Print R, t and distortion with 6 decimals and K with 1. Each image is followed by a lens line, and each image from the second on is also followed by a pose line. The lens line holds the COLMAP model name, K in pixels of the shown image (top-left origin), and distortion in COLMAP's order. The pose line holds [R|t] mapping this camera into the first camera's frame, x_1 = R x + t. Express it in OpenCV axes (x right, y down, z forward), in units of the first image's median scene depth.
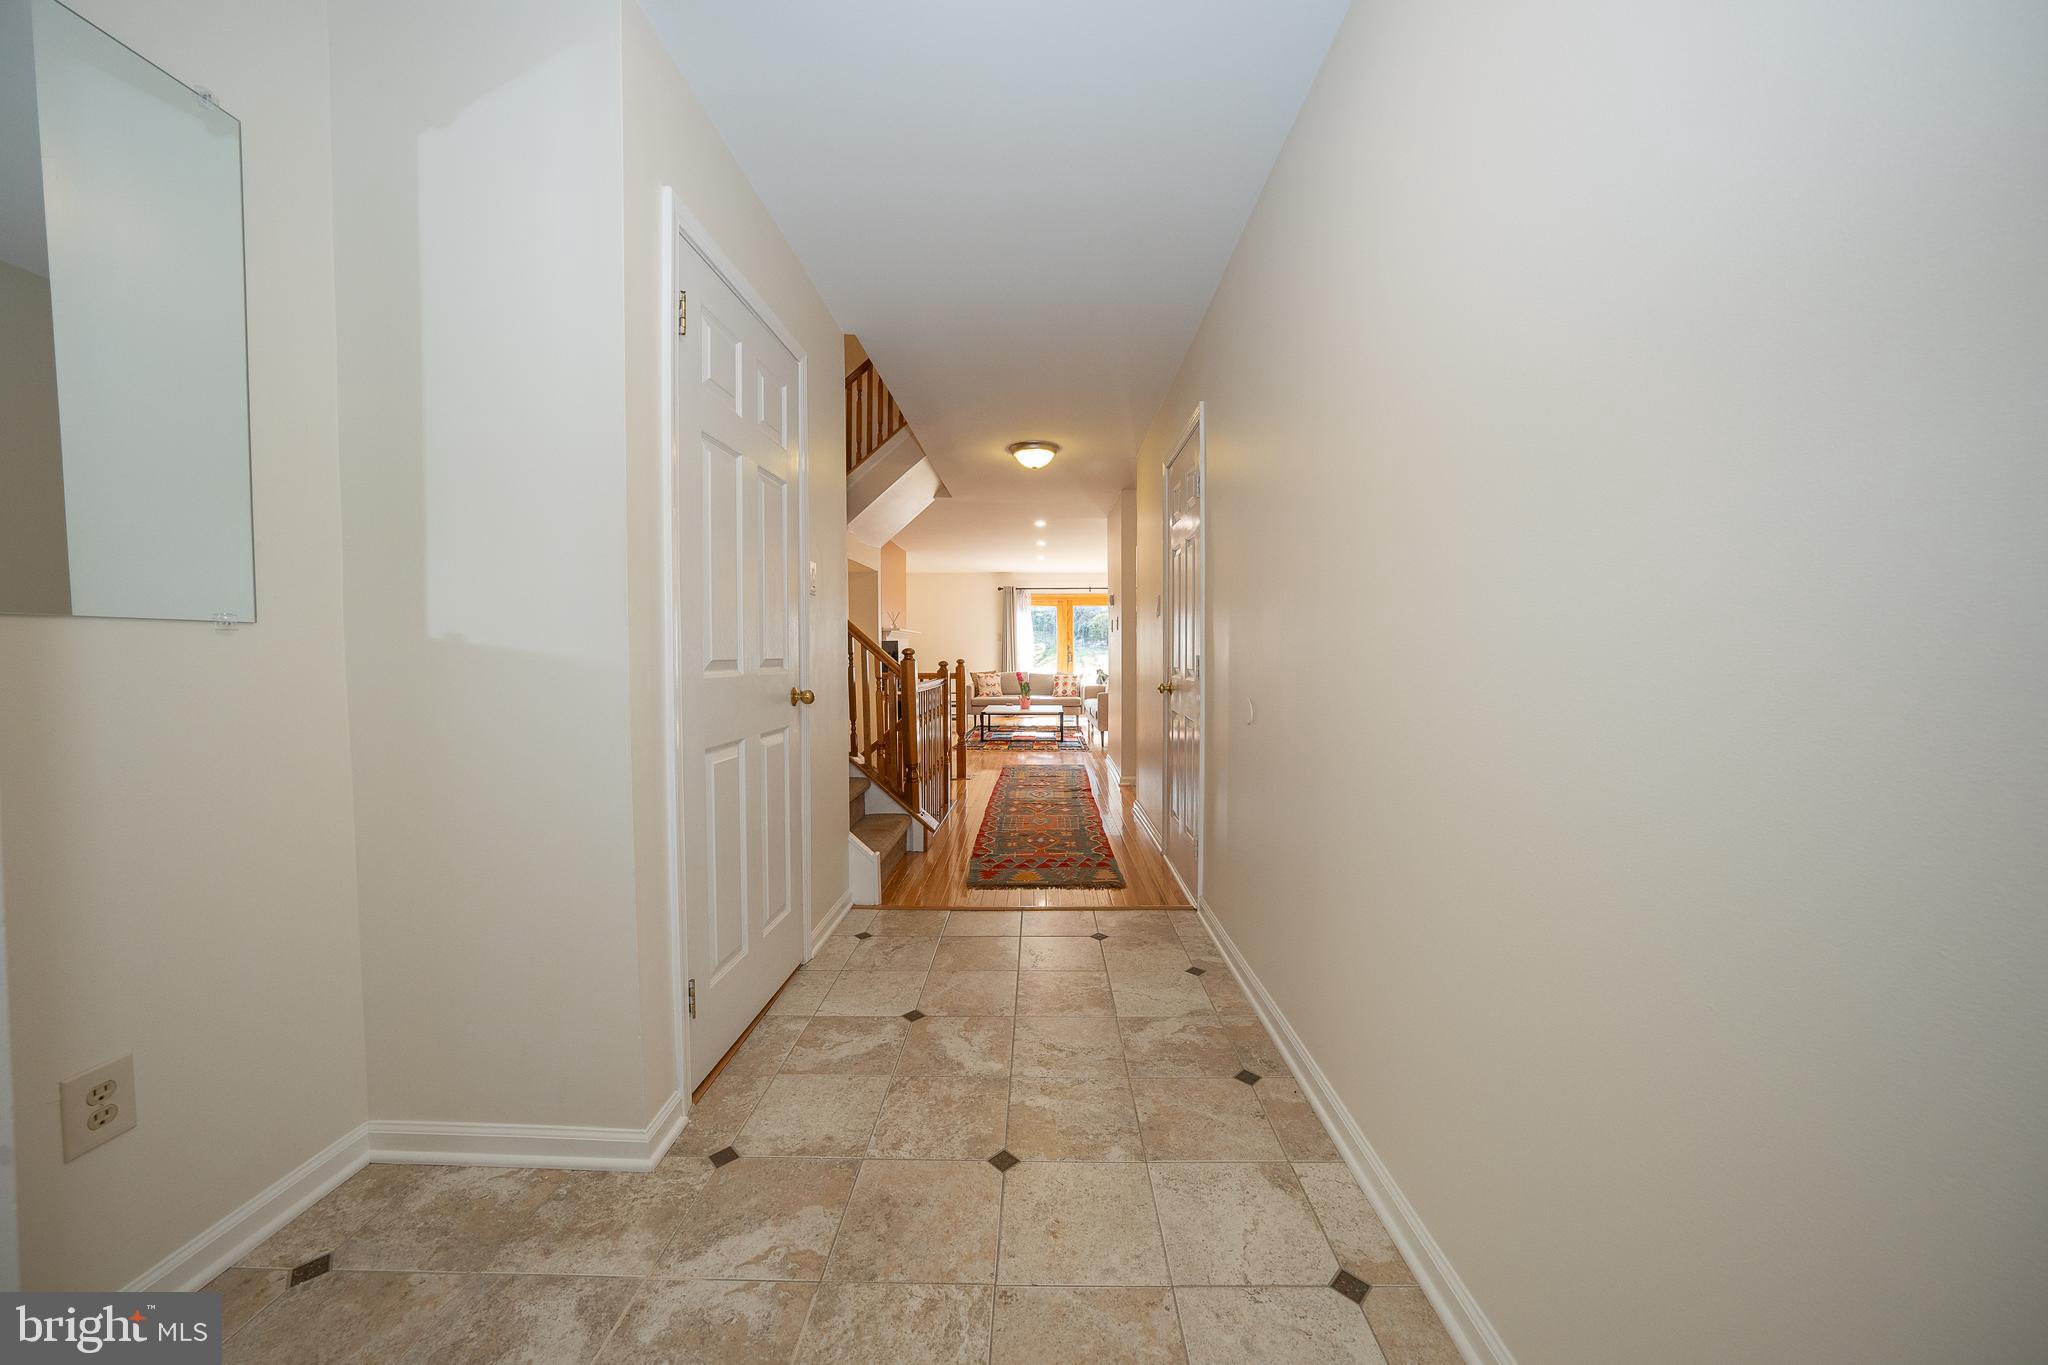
lens RADIAL K [[701.6, 0, 1021.9], [0, 701.6, 677.4], [0, 0, 1]] dist [-0.023243, 0.003927]
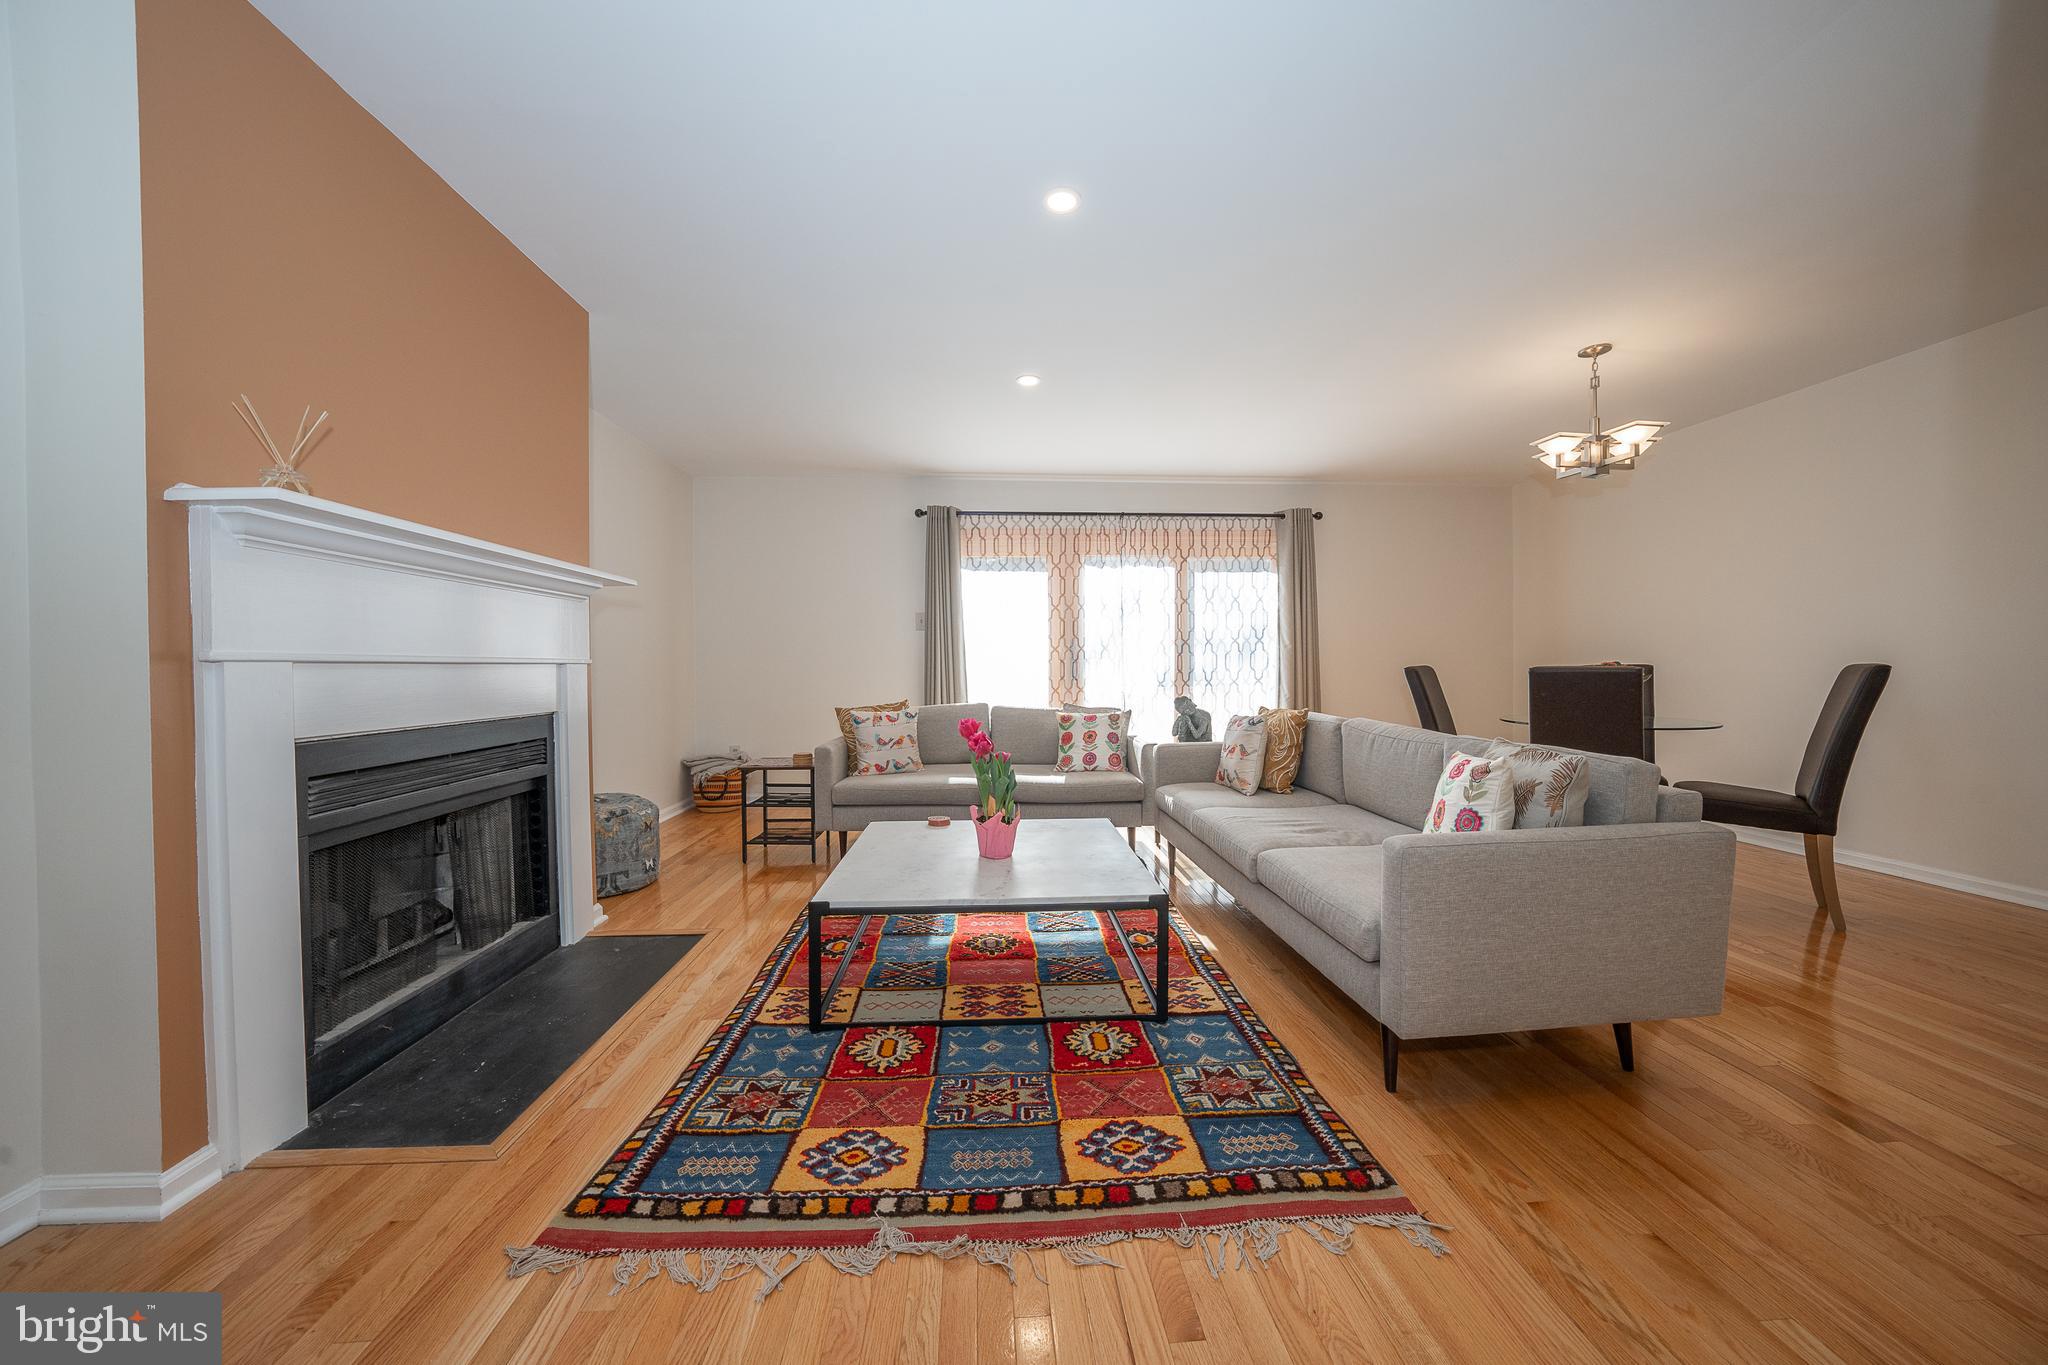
lens RADIAL K [[701.6, 0, 1029.9], [0, 701.6, 685.1], [0, 0, 1]] dist [-0.023243, 0.003927]
pose [[0.995002, -0.004071, 0.099775, -0.007590], [0.005355, 0.999906, -0.012605, -0.013749], [-0.099714, 0.013076, 0.994930, 0.624472]]
